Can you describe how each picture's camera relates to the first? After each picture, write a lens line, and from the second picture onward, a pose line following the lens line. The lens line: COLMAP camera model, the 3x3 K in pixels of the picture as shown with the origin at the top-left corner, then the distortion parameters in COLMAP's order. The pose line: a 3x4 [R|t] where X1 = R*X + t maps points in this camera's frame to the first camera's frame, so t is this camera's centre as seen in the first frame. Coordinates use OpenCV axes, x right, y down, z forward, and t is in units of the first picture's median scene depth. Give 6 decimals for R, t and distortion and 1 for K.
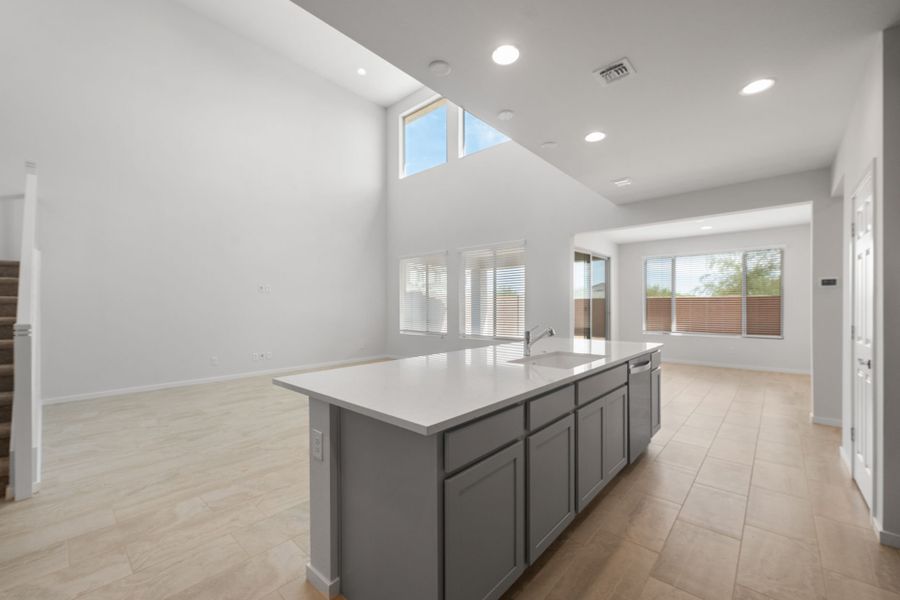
lens RADIAL K [[361.0, 0, 451.0], [0, 361.0, 301.1], [0, 0, 1]] dist [0.001273, 0.000401]
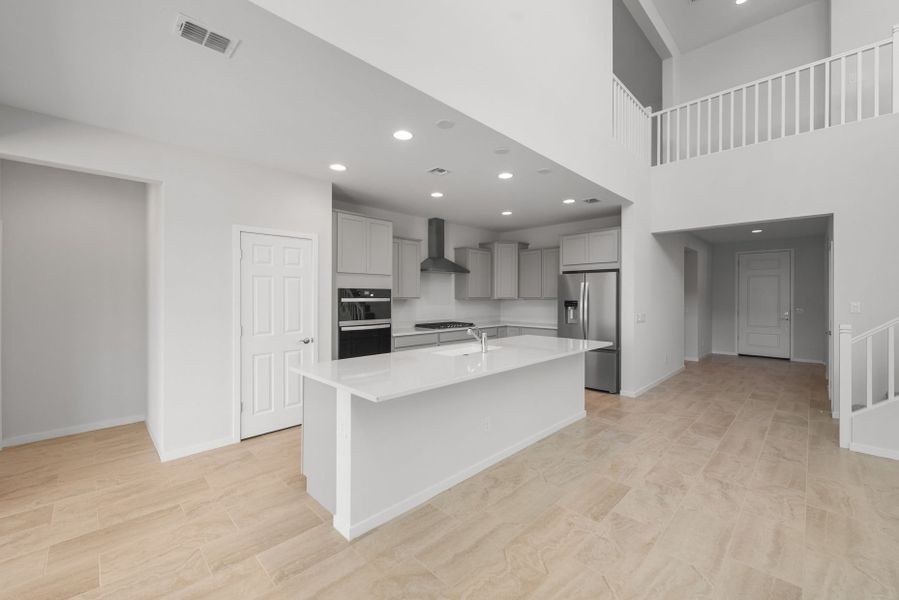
lens RADIAL K [[360.6, 0, 449.4], [0, 360.6, 294.5], [0, 0, 1]] dist [0.001273, 0.000401]
pose [[-0.998045, 0.000099, 0.062499, 0.094843], [-0.000648, 0.999929, -0.011940, -0.012160], [-0.062495, -0.011957, -0.997974, 0.863173]]
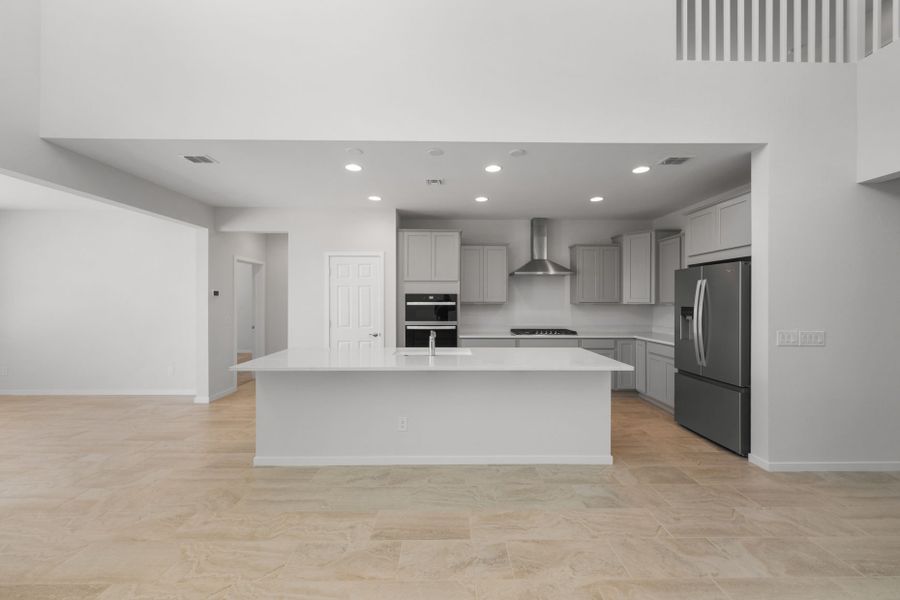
lens RADIAL K [[354.6, 0, 453.4], [0, 354.6, 299.0], [0, 0, 1]] dist [0.001380, 0.000181]
pose [[-0.674229, 0.002460, 0.738518, -0.287531], [-0.006613, 0.999934, -0.009368, -0.013084], [-0.738493, -0.011200, -0.674168, 0.682674]]
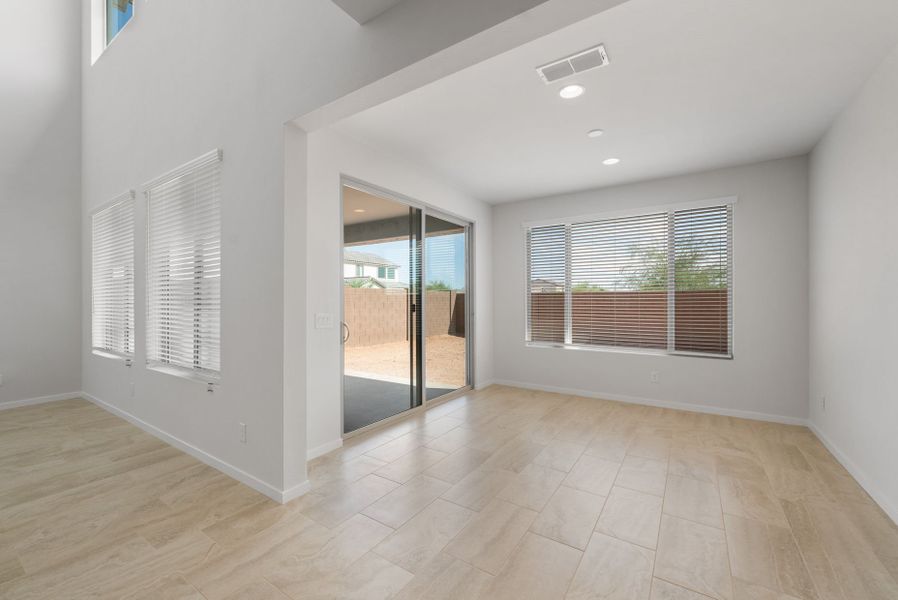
lens RADIAL K [[360.2, 0, 452.7], [0, 360.2, 309.8], [0, 0, 1]] dist [0.001273, 0.000401]
pose [[0.988234, -0.004023, 0.152899, 0.378119], [-0.001625, 0.999321, 0.036796, 0.004060], [-0.152943, -0.036612, 0.987557, 0.487261]]
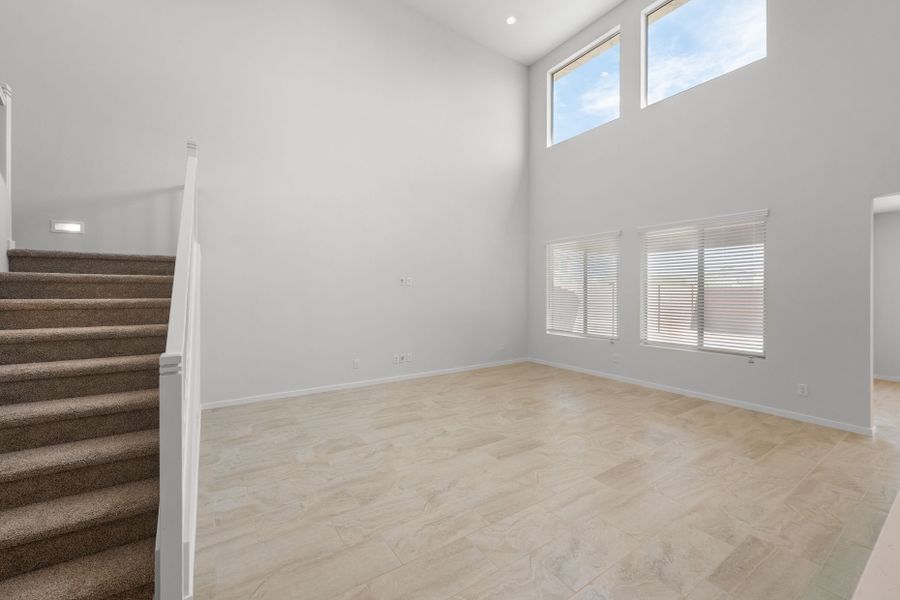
lens RADIAL K [[361.0, 0, 448.1], [0, 361.0, 285.6], [0, 0, 1]] dist [0.001273, 0.000401]
pose [[0.967864, 0.001038, -0.251471, -0.187331], [-0.002947, 0.999970, -0.007214, -0.018086], [0.251456, 0.007723, 0.967838, 0.171491]]
